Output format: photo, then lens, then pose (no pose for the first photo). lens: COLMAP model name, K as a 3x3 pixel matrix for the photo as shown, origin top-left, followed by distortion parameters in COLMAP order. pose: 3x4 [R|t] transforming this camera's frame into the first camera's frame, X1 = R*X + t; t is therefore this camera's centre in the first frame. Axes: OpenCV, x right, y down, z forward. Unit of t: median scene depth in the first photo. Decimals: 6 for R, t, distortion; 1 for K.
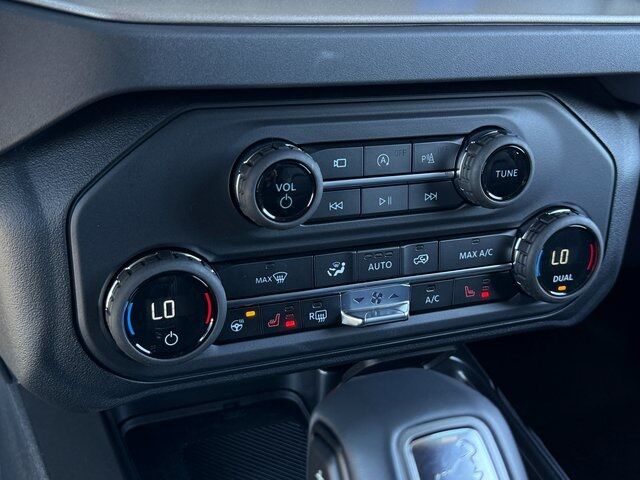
lens RADIAL K [[743.8, 0, 317.6], [0, 743.8, 238.1], [0, 0, 1]] dist [0.102982, 0.000000]
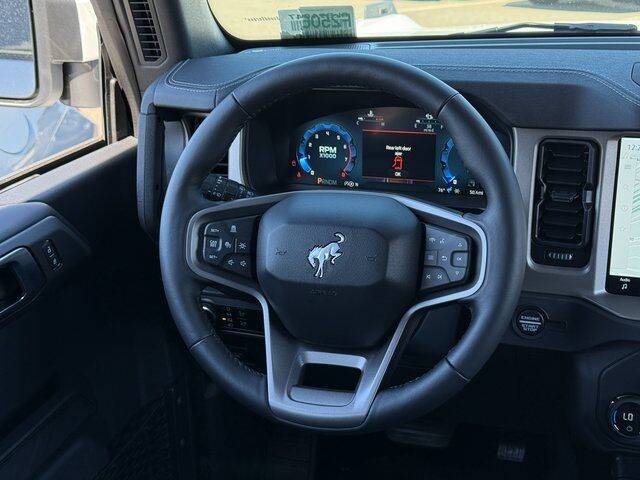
lens RADIAL K [[985.1, 0, 325.1], [0, 985.1, 244.8], [0, 0, 1]] dist [0.130459, 0.000000]
pose [[0.764796, 0.130517, -0.630914, 1.020220], [-0.208456, 0.976720, -0.050637, -0.086032], [0.609617, 0.170245, 0.774199, -2.262738]]
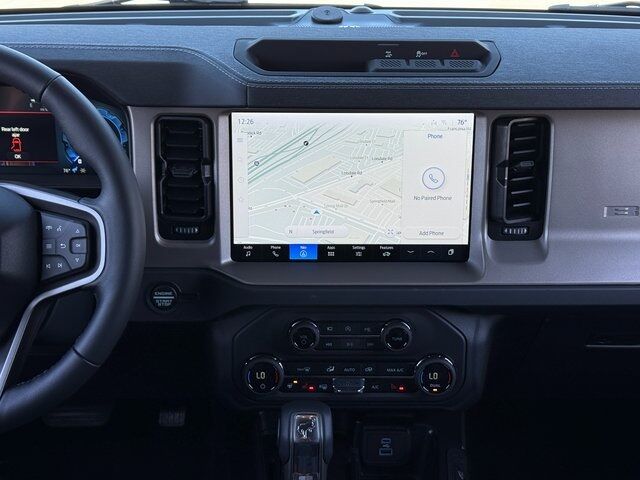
lens RADIAL K [[985.1, 0, 322.9], [0, 985.1, 236.8], [0, 0, 1]] dist [0.130459, 0.000000]
pose [[0.929849, 0.074457, -0.360329, 1.183671], [-0.103479, 0.992703, -0.061907, -0.194951], [0.353091, 0.094851, 0.930769, -2.189659]]
